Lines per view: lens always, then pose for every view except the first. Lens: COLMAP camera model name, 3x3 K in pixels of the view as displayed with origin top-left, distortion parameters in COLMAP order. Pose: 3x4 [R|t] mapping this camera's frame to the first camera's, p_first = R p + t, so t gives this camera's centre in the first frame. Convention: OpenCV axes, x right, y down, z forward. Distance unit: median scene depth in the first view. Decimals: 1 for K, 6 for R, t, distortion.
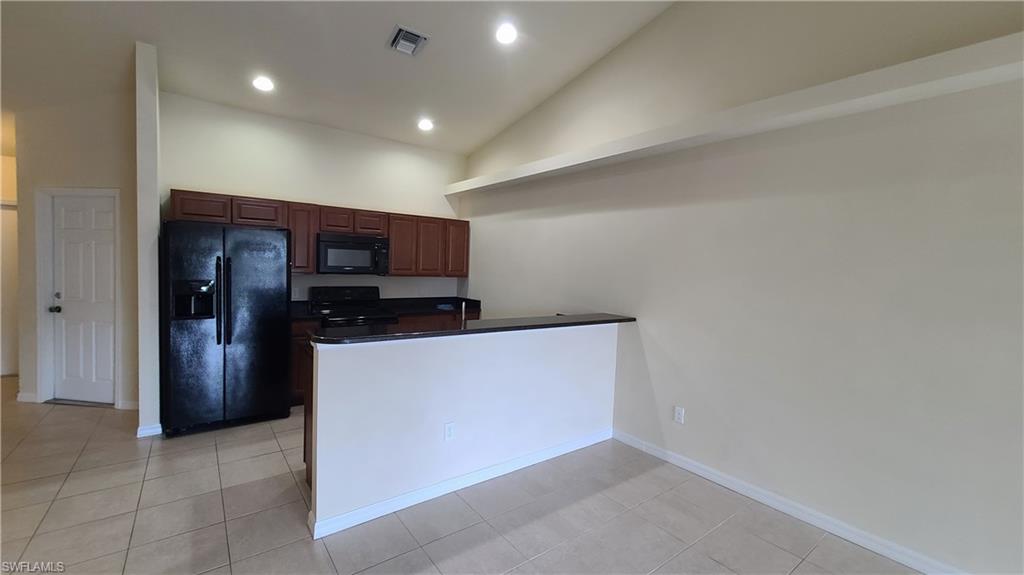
lens RADIAL K [[424.5, 0, 518.6], [0, 424.5, 285.7], [0, 0, 1]] dist [-0.006232, -0.000129]
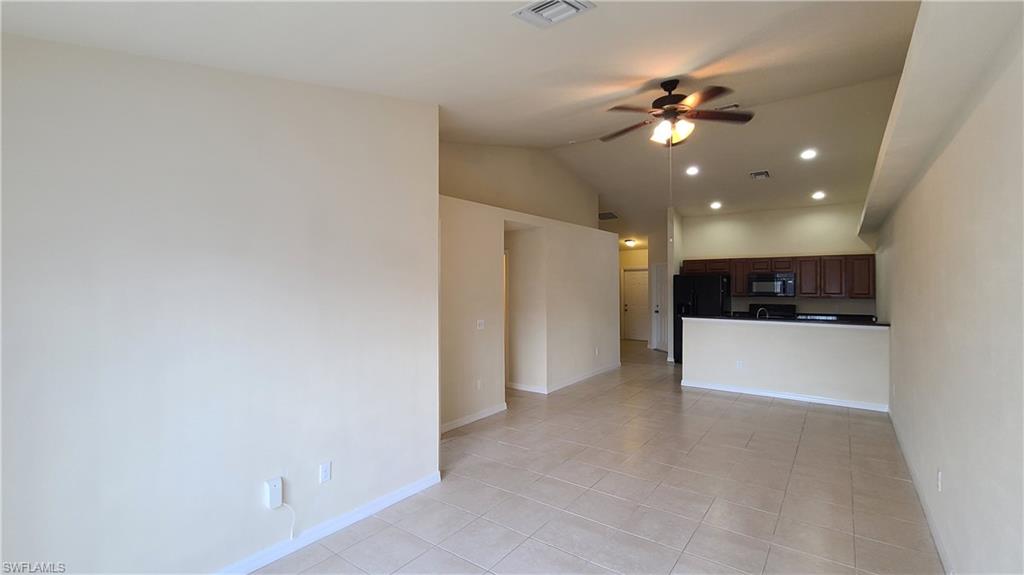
lens RADIAL K [[424.5, 0, 514.3], [0, 424.5, 285.2], [0, 0, 1]] dist [-0.006232, -0.000129]
pose [[0.269888, -0.031225, -0.962385, 0.902952], [-0.033427, 0.998568, -0.041773, 0.029593], [0.962311, 0.043444, 0.268458, -0.393988]]
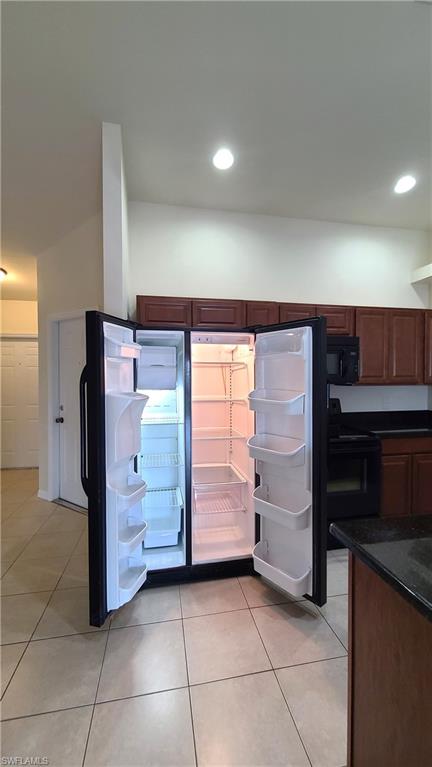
lens RADIAL K [[314.5, 0, 220.6], [0, 314.5, 383.7], [0, 0, 1]] dist [0.001213, 0.000012]
pose [[0.895510, -0.025252, -0.444325, -0.279179], [0.010274, 0.999296, -0.036085, -0.007054], [0.444923, 0.027749, 0.895139, 0.367247]]
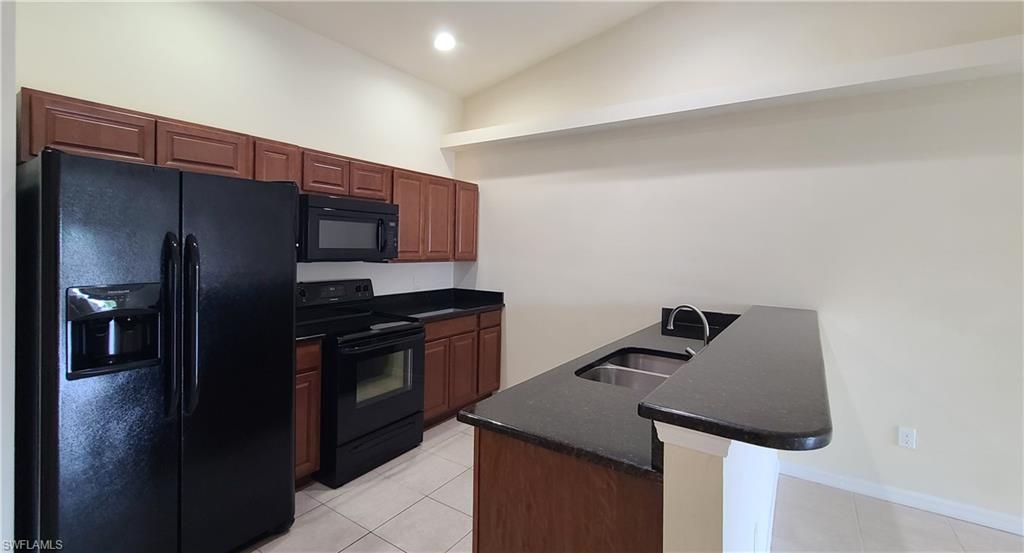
lens RADIAL K [[443.4, 0, 491.9], [0, 443.4, 249.9], [0, 0, 1]] dist [-0.000518, -0.000313]
pose [[0.954286, -0.017309, 0.298392, -0.375337], [0.027659, 0.999152, -0.030499, -0.017439], [-0.297612, 0.037358, 0.953956, 0.304061]]
